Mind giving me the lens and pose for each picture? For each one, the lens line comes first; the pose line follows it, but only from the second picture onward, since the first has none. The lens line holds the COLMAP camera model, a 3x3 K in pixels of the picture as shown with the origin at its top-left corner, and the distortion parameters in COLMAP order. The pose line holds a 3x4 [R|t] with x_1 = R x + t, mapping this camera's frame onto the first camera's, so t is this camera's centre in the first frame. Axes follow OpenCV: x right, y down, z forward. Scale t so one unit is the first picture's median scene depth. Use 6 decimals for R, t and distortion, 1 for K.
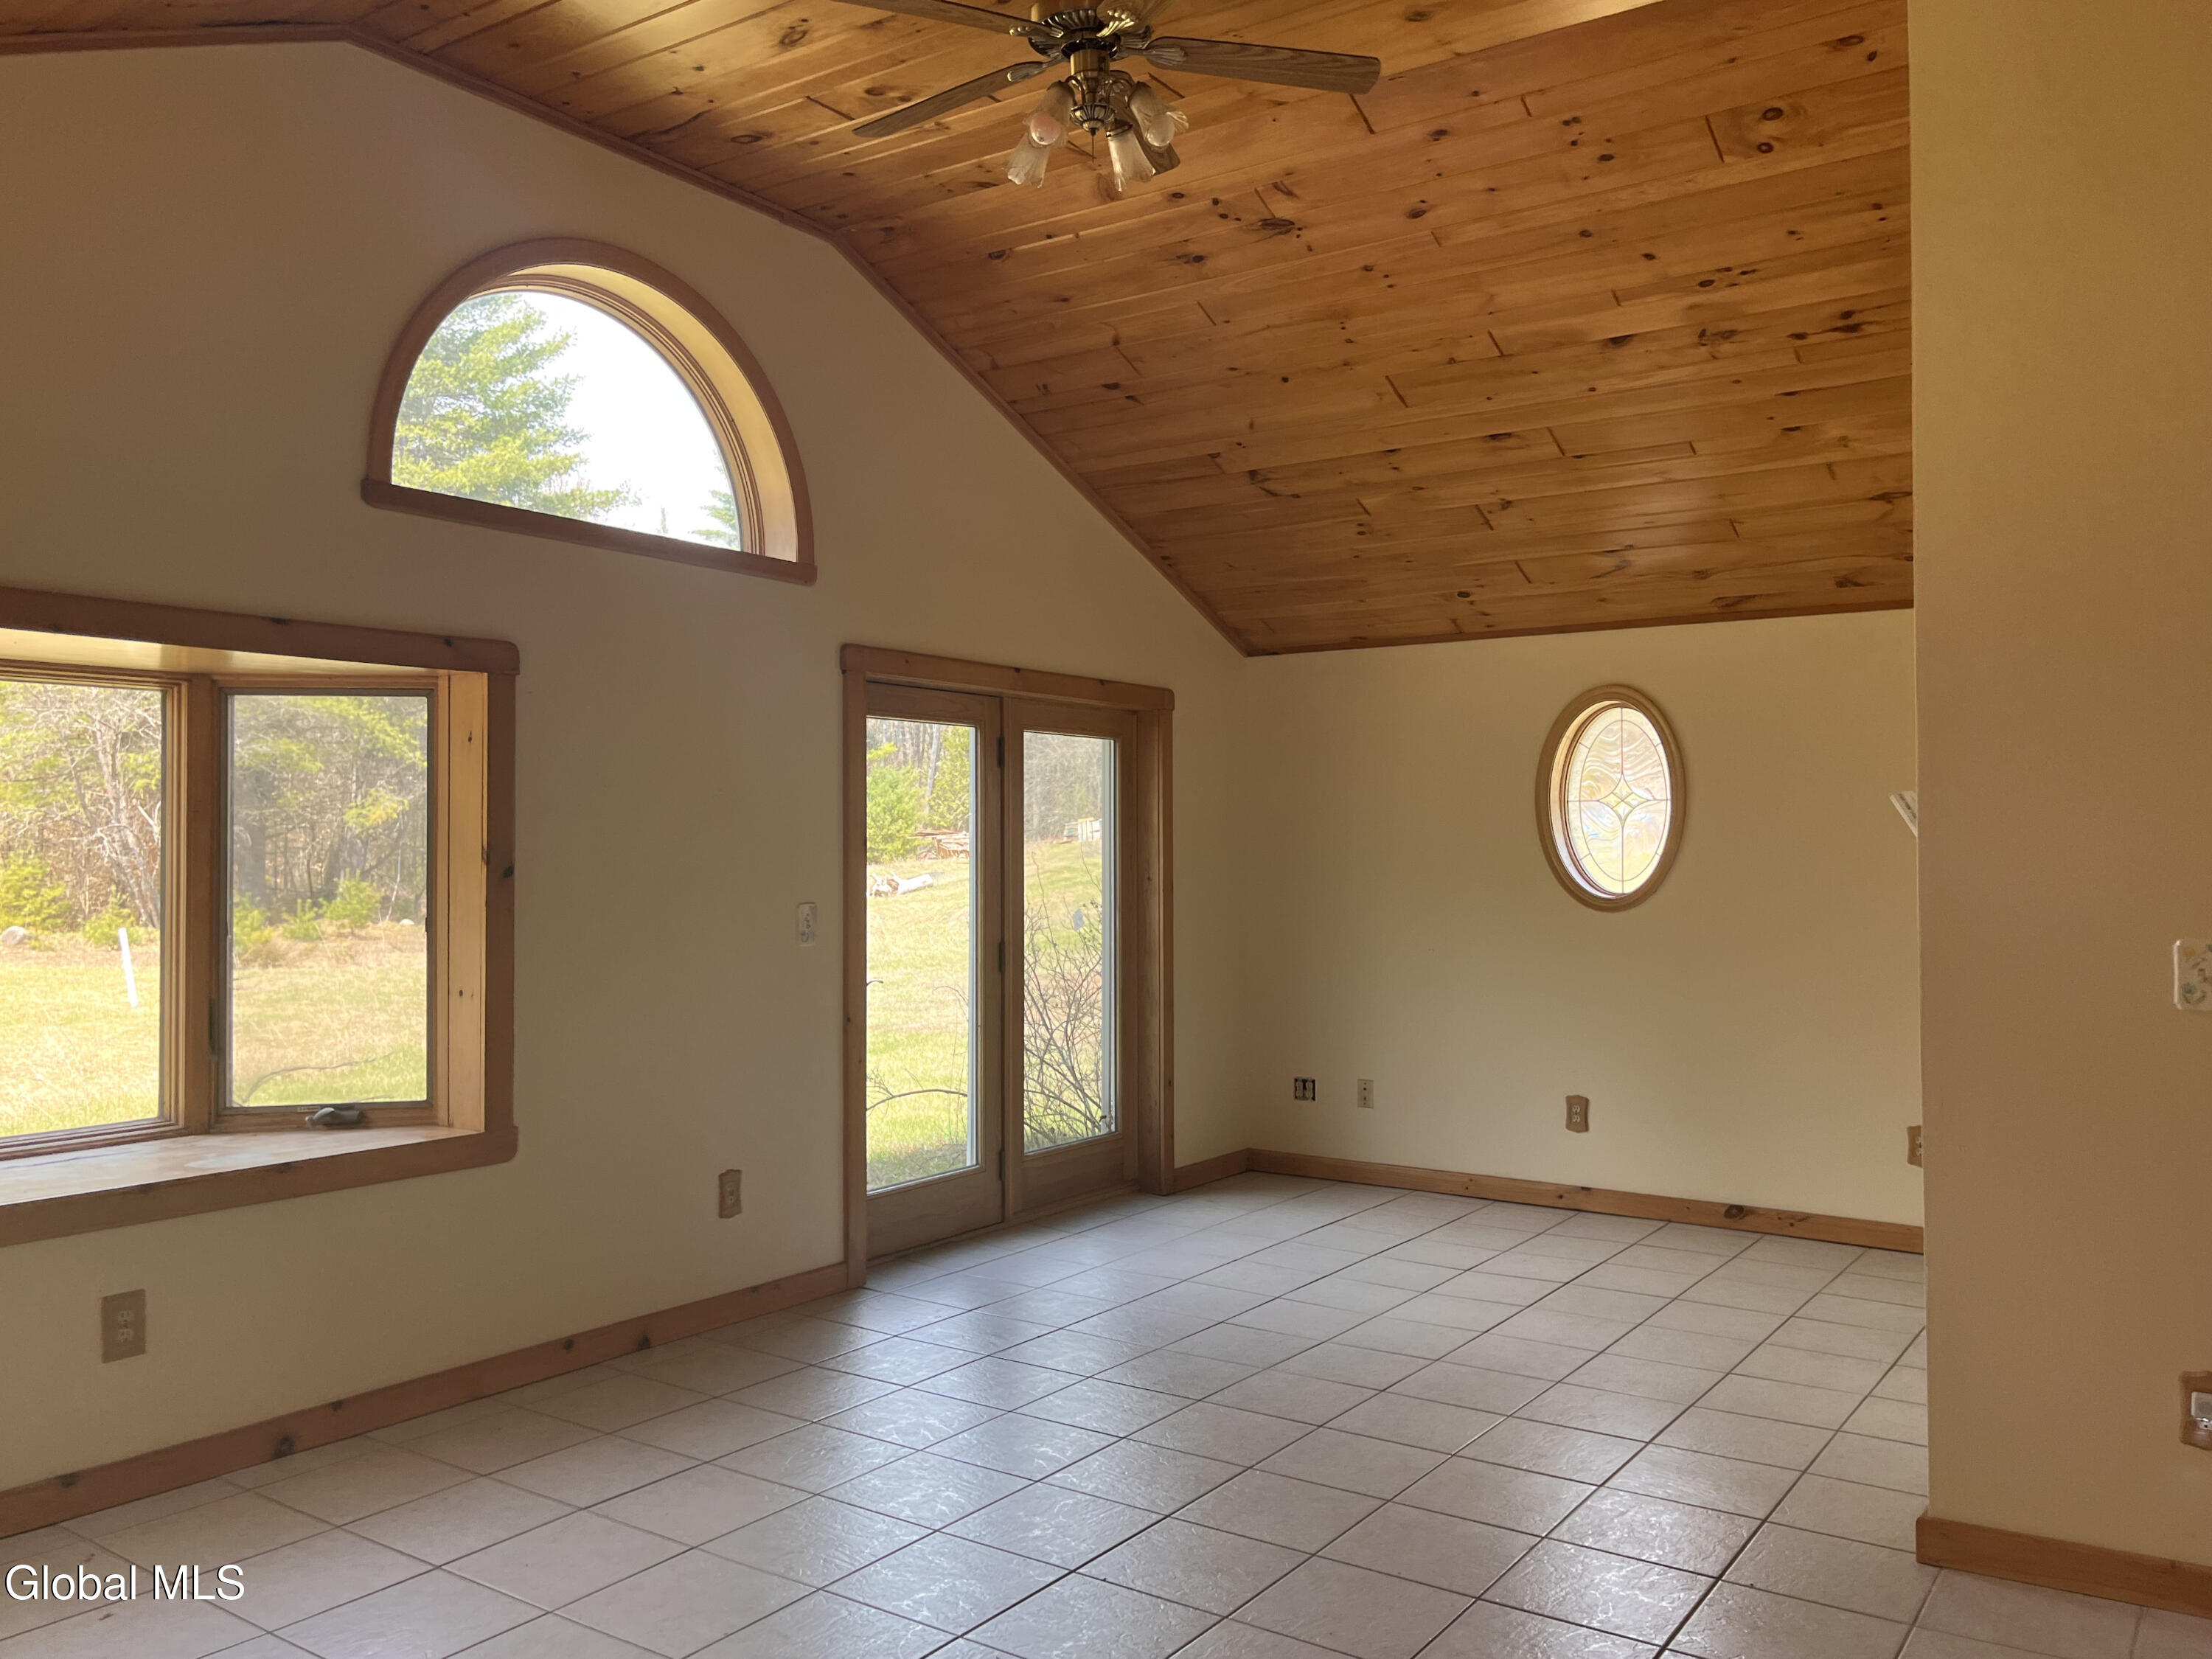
lens RADIAL K [[1716.2, 0, 1091.2], [0, 1716.2, 814.8], [0, 0, 1]] dist [0.062745, -0.089902]
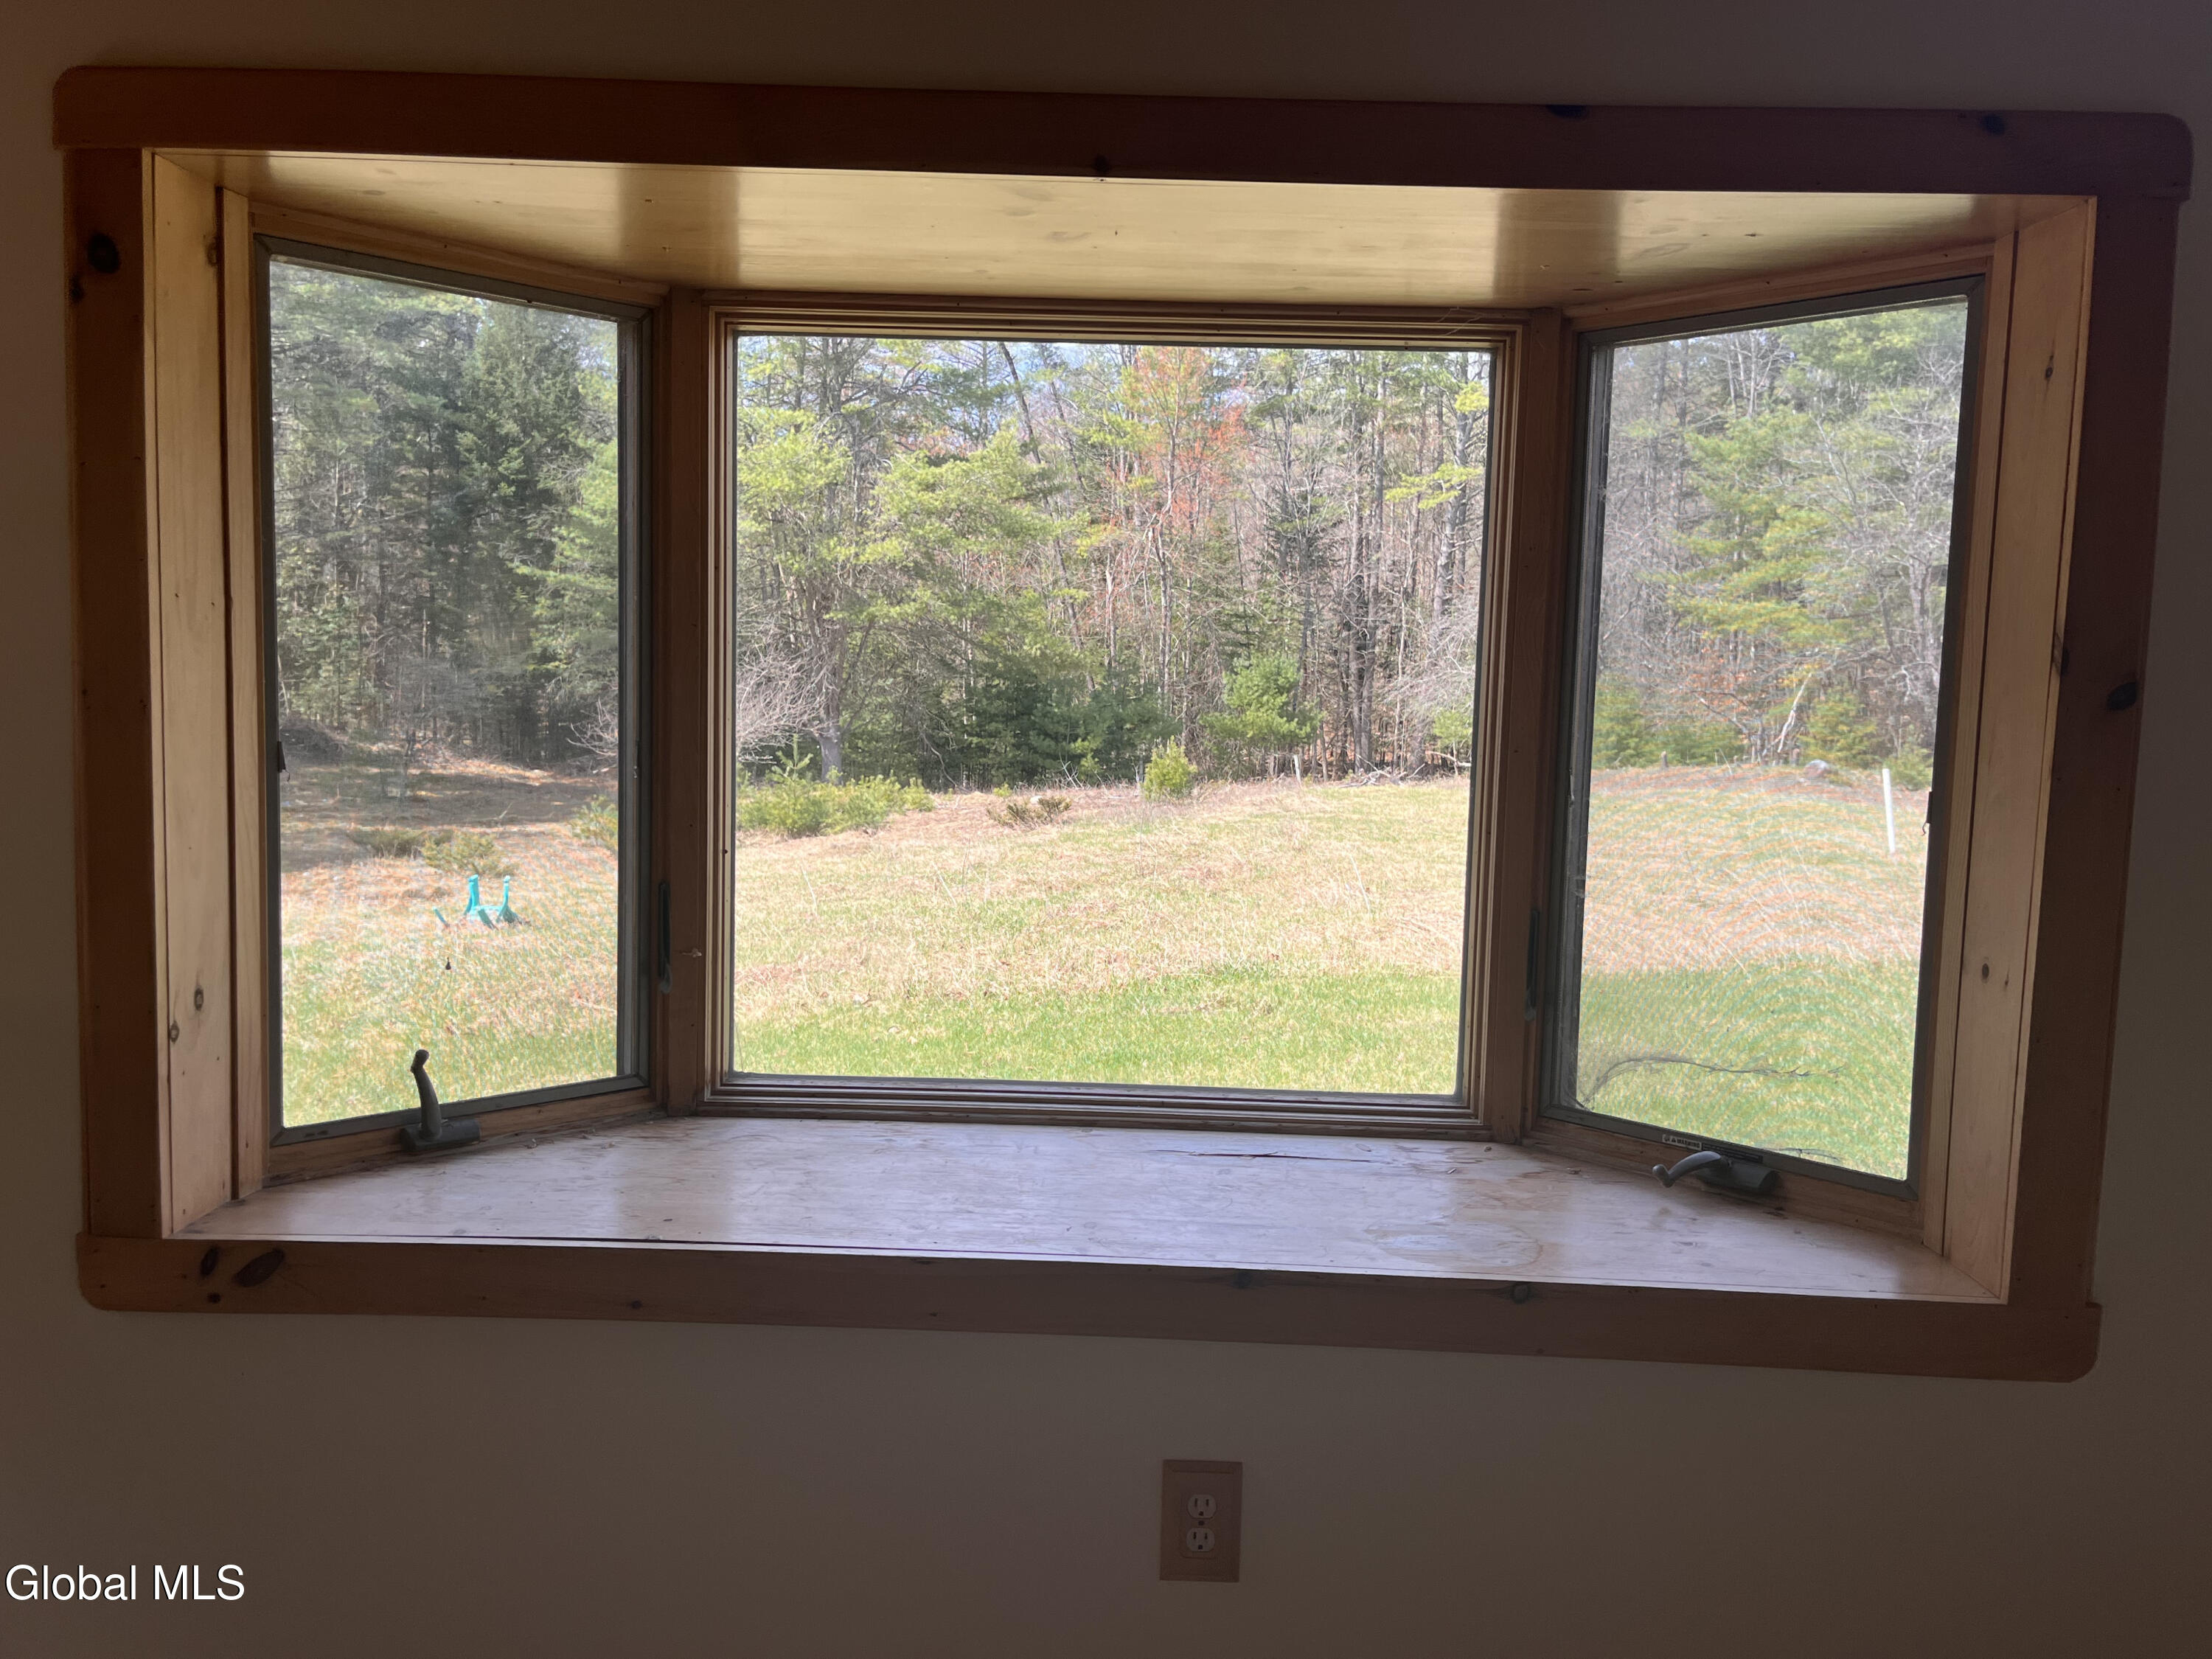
lens RADIAL K [[1716.2, 0, 1097.0], [0, 1716.2, 822.1], [0, 0, 1]] dist [0.062745, -0.089902]
pose [[0.563711, 0.092242, -0.820805, -0.106442], [-0.014785, 0.994712, 0.101631, 0.019651], [0.825839, -0.045155, 0.562094, 0.448412]]
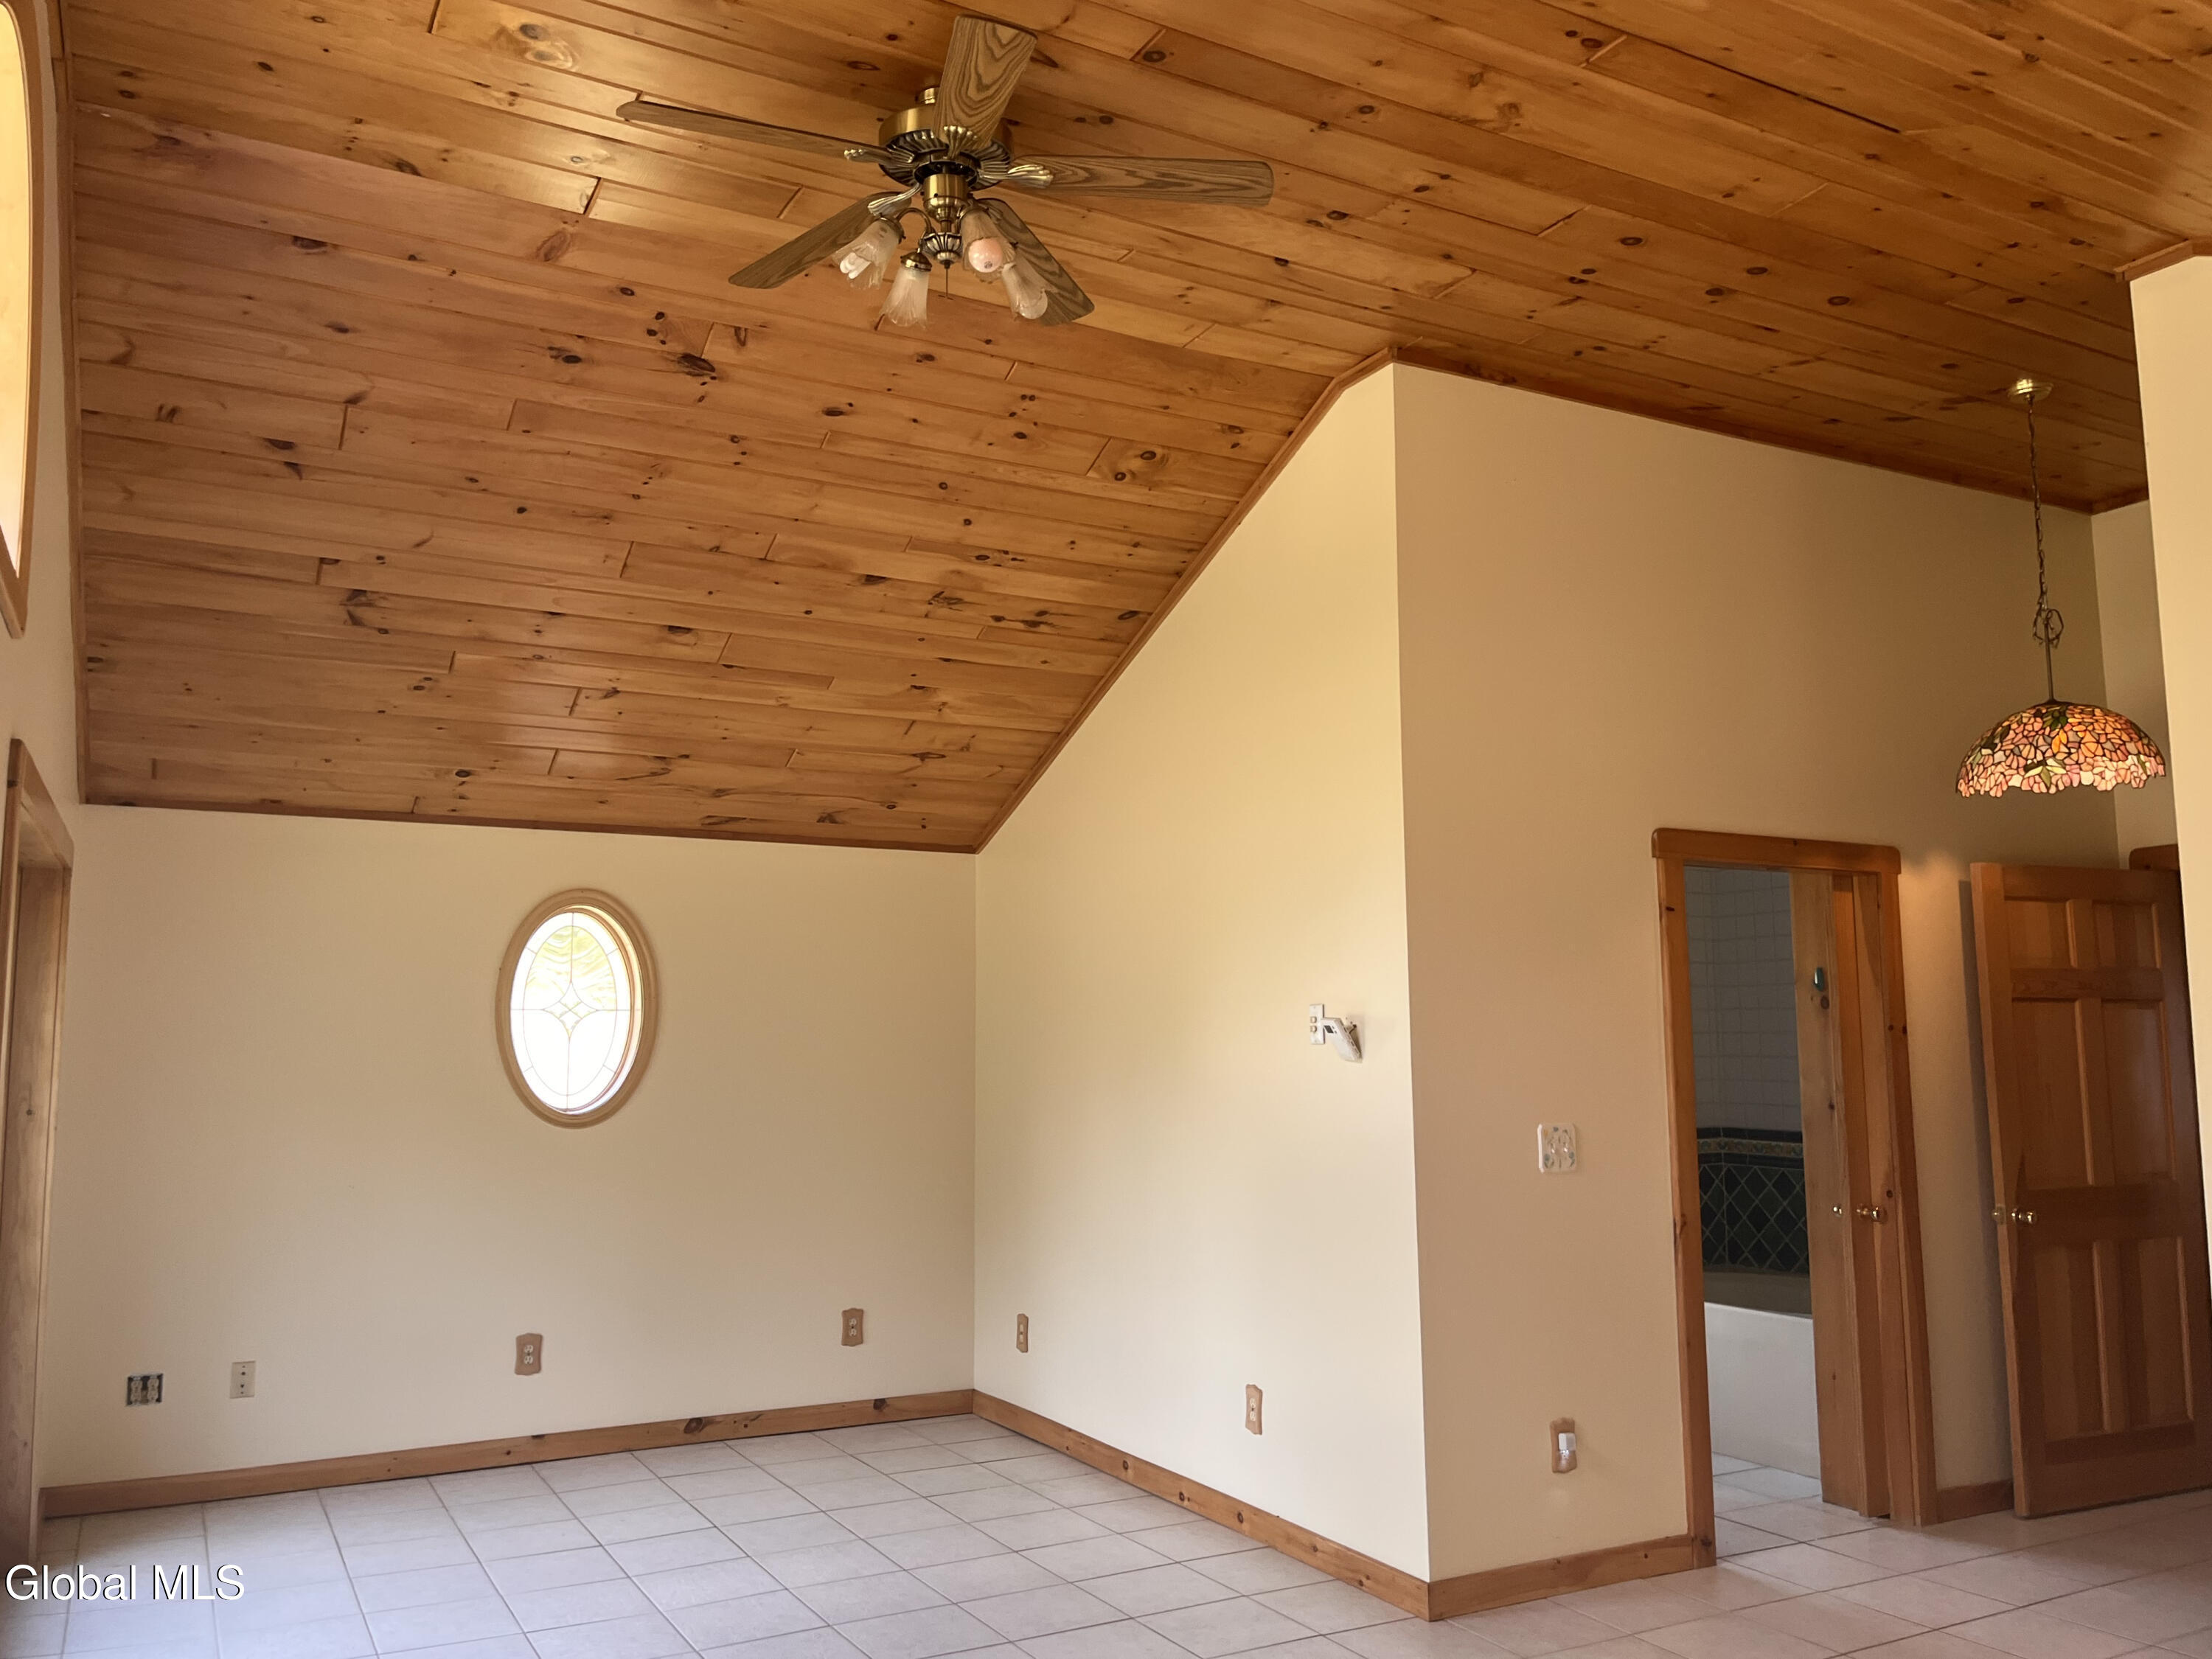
lens RADIAL K [[1716.2, 0, 1086.6], [0, 1716.2, 849.0], [0, 0, 1]] dist [0.062745, -0.089902]
pose [[0.451115, 0.099209, 0.886935, -0.497596], [-0.015107, 0.994509, -0.103558, -0.002581], [-0.892338, 0.033318, 0.450136, 0.373168]]
